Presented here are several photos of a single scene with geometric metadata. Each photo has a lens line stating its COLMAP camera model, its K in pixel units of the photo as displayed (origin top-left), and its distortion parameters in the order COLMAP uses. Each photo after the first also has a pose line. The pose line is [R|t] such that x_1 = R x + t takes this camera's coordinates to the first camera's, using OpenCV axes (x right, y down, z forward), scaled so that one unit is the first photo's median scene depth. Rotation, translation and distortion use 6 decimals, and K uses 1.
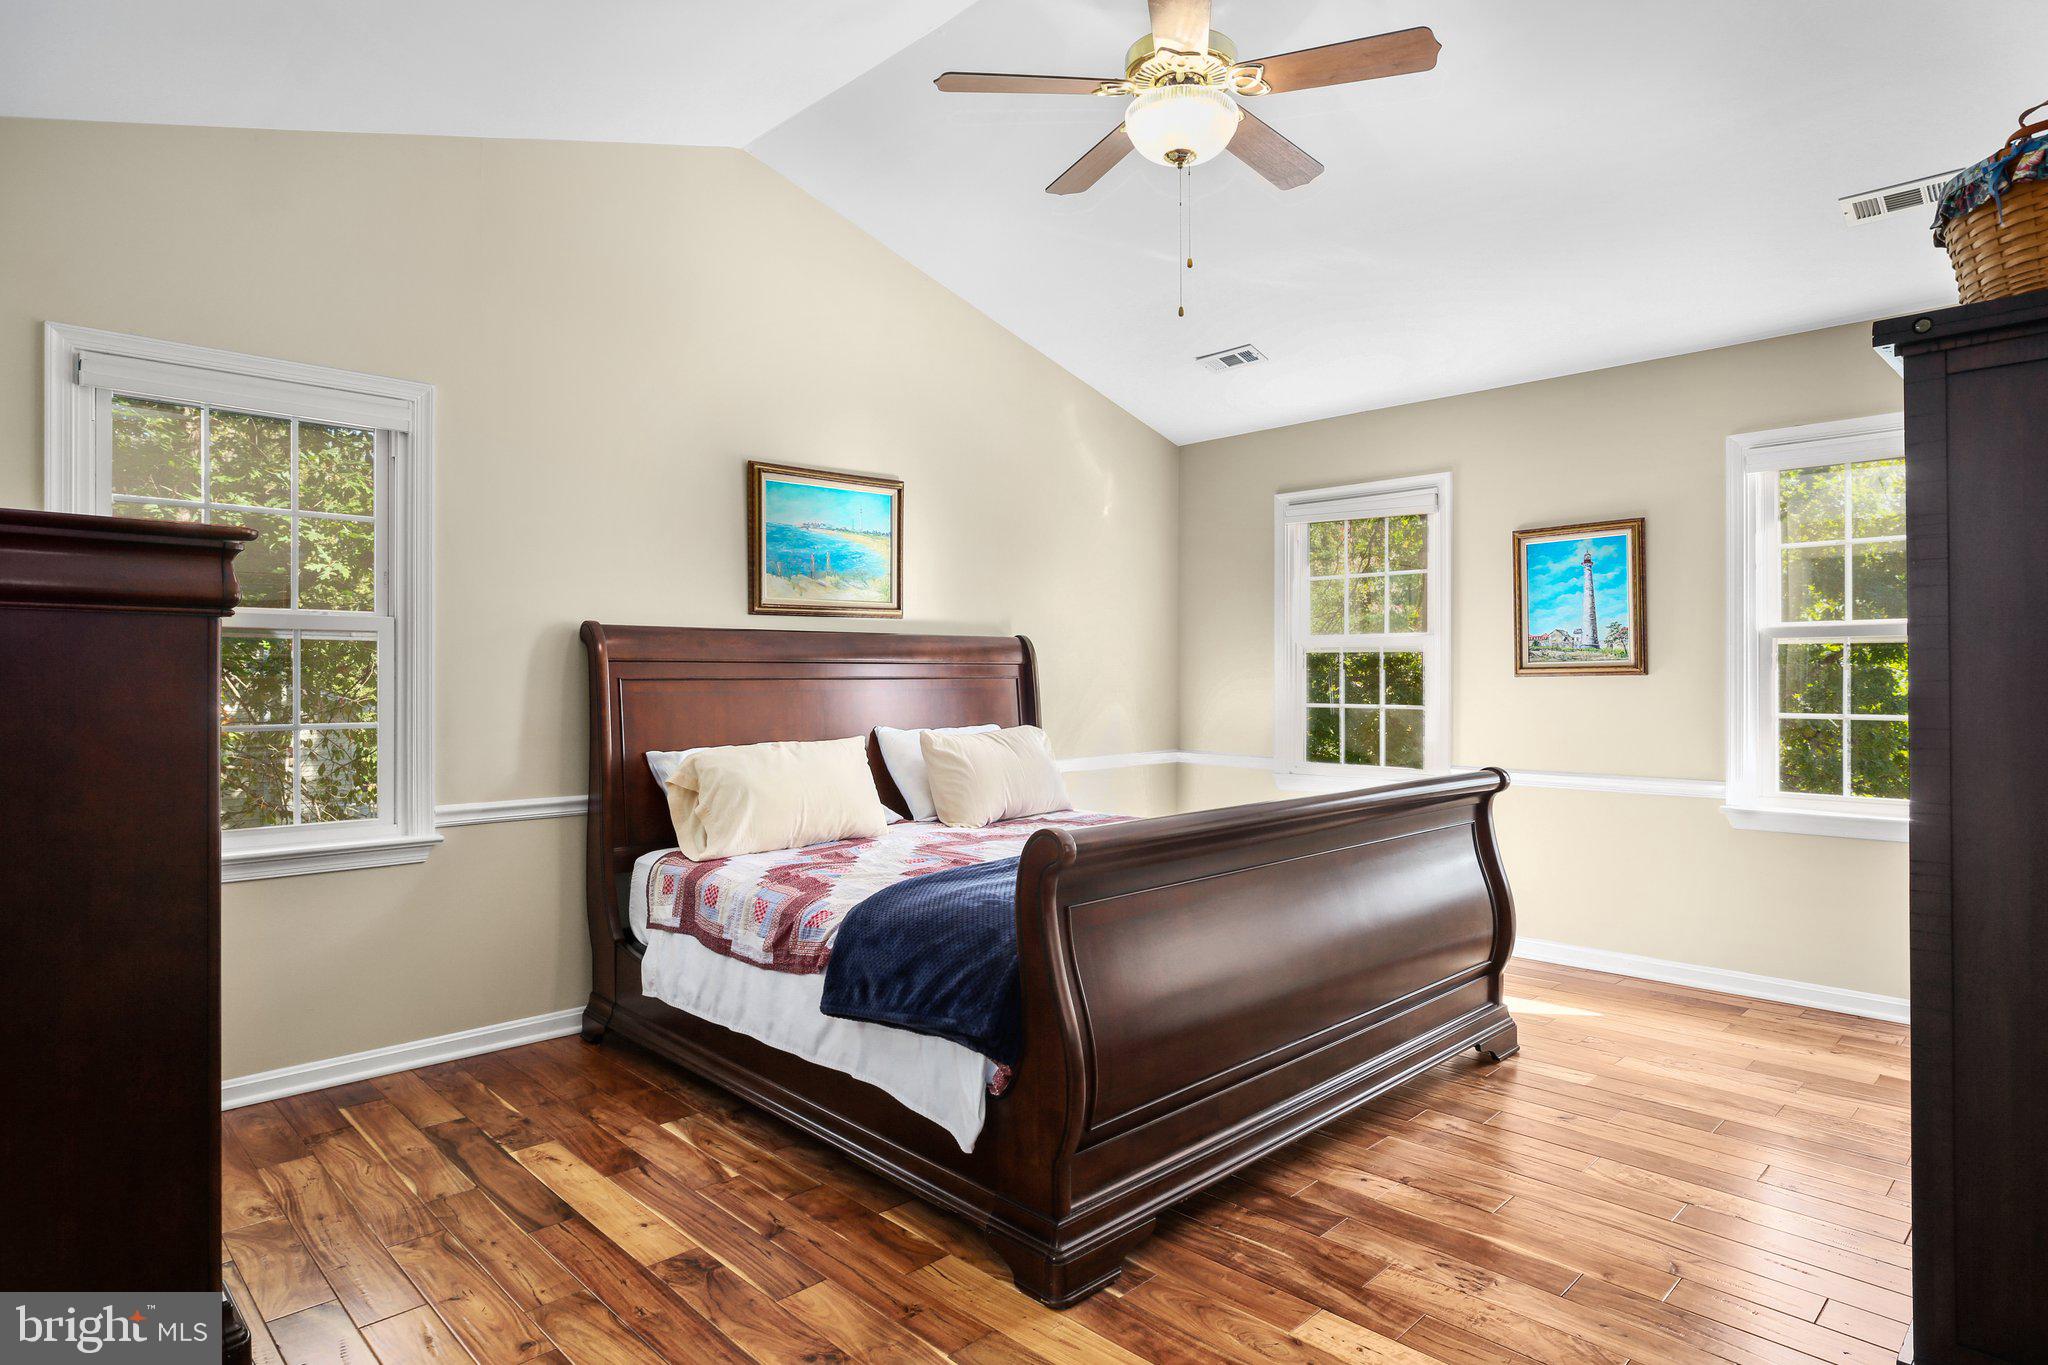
lens RADIAL K [[1120.4, 0, 1024.2], [0, 1120.4, 674.3], [0, 0, 1]] dist [-0.019168, 0.001242]
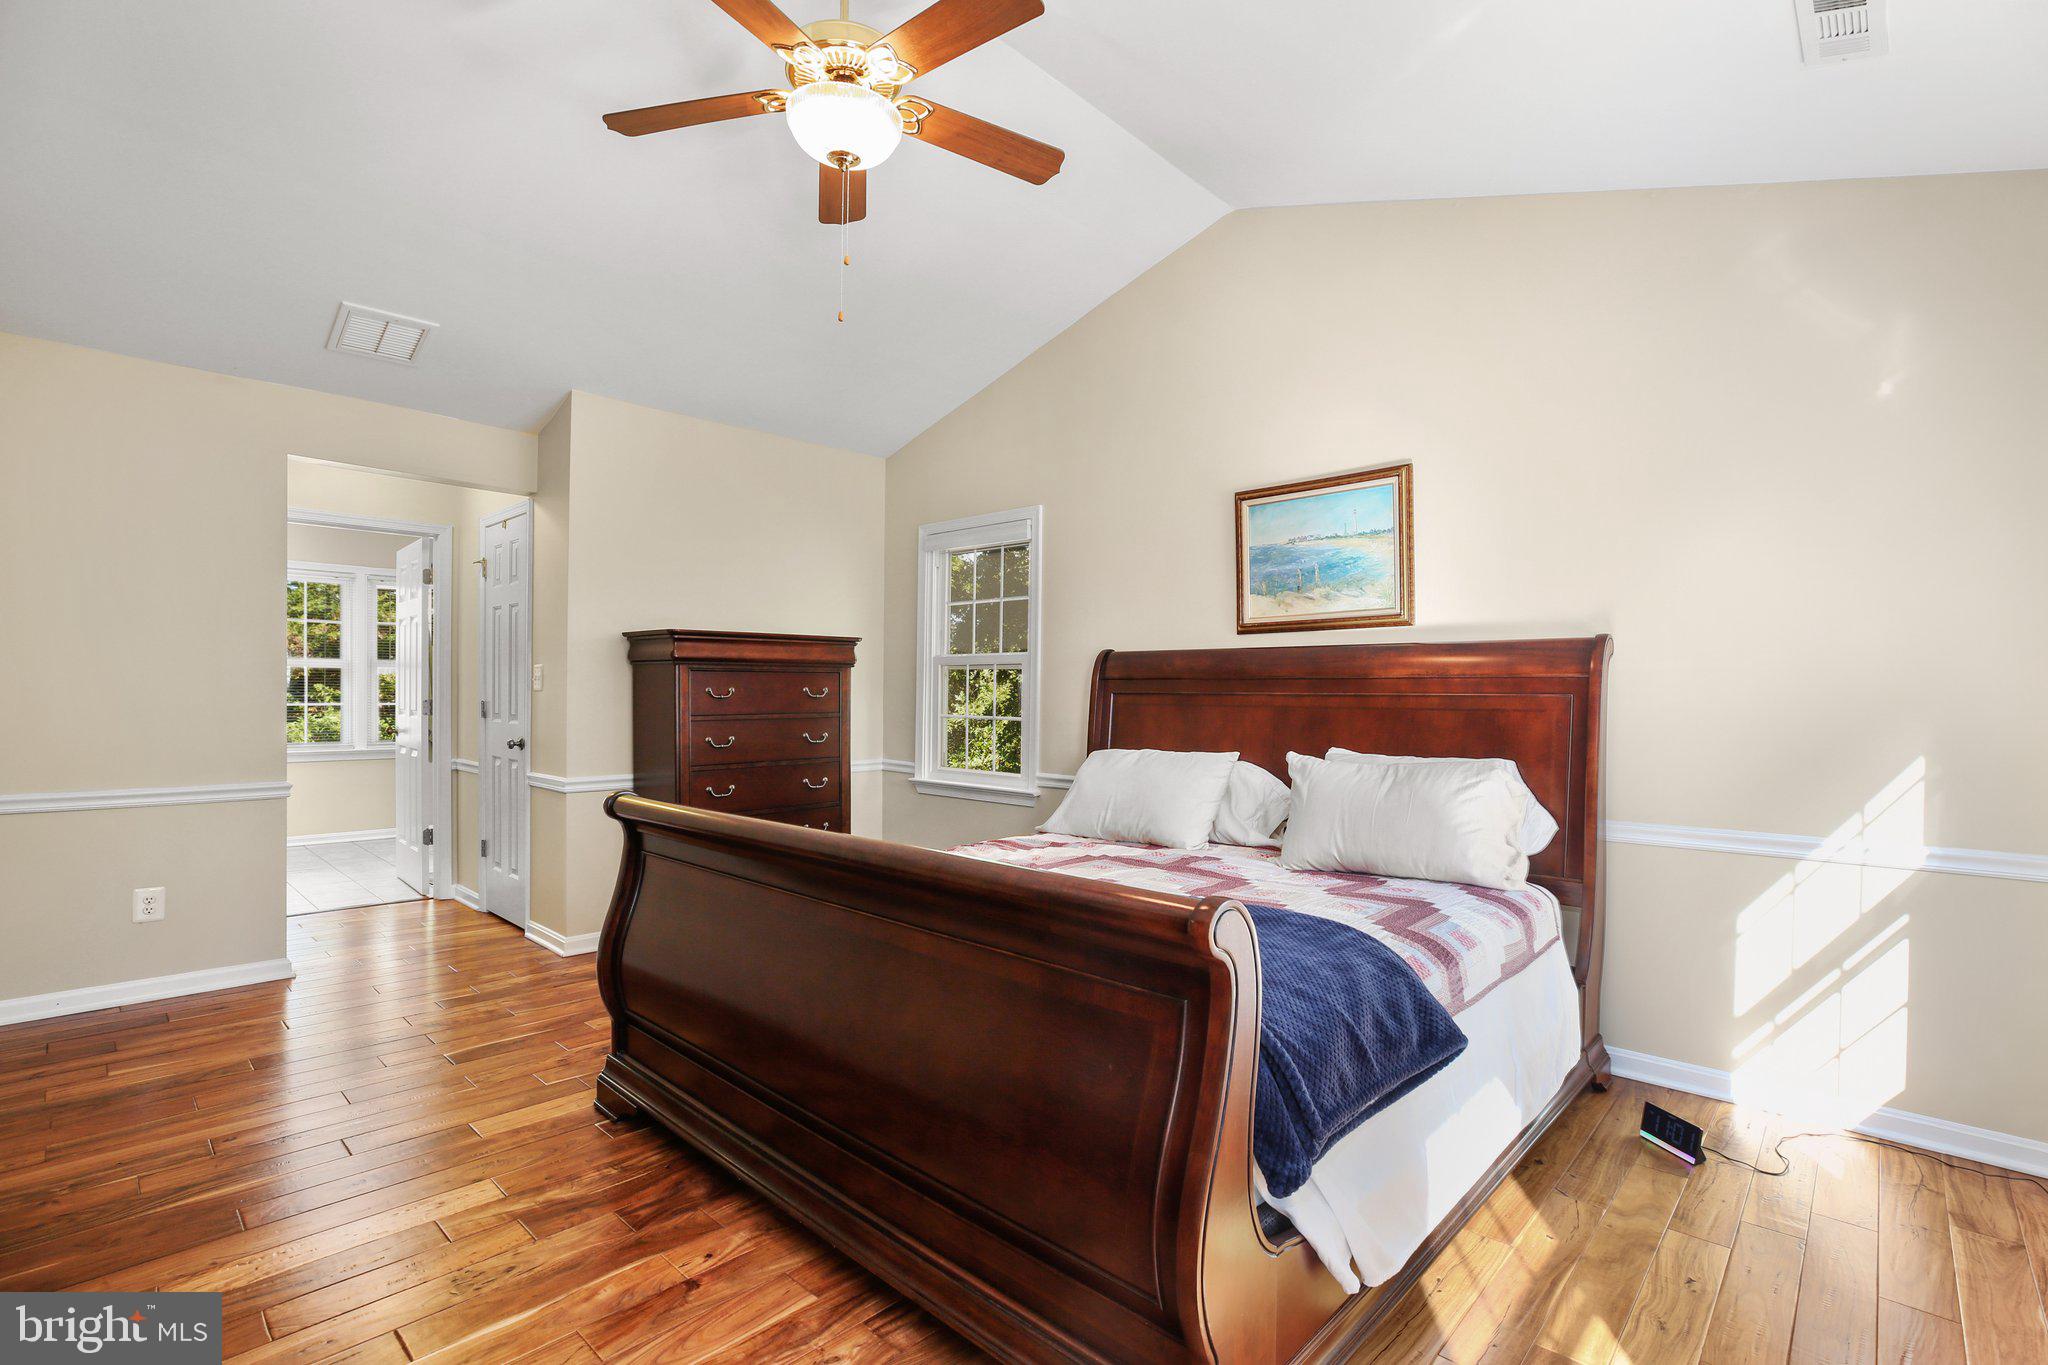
lens RADIAL K [[938.7, 0, 1025.0], [0, 938.7, 692.0], [0, 0, 1]] dist [-0.036842, 0.008476]
pose [[0.044940, 0.000069, -0.998990, 0.638790], [-0.006389, 0.999980, -0.000218, 0.003275], [0.998969, 0.006392, 0.044940, 0.740395]]
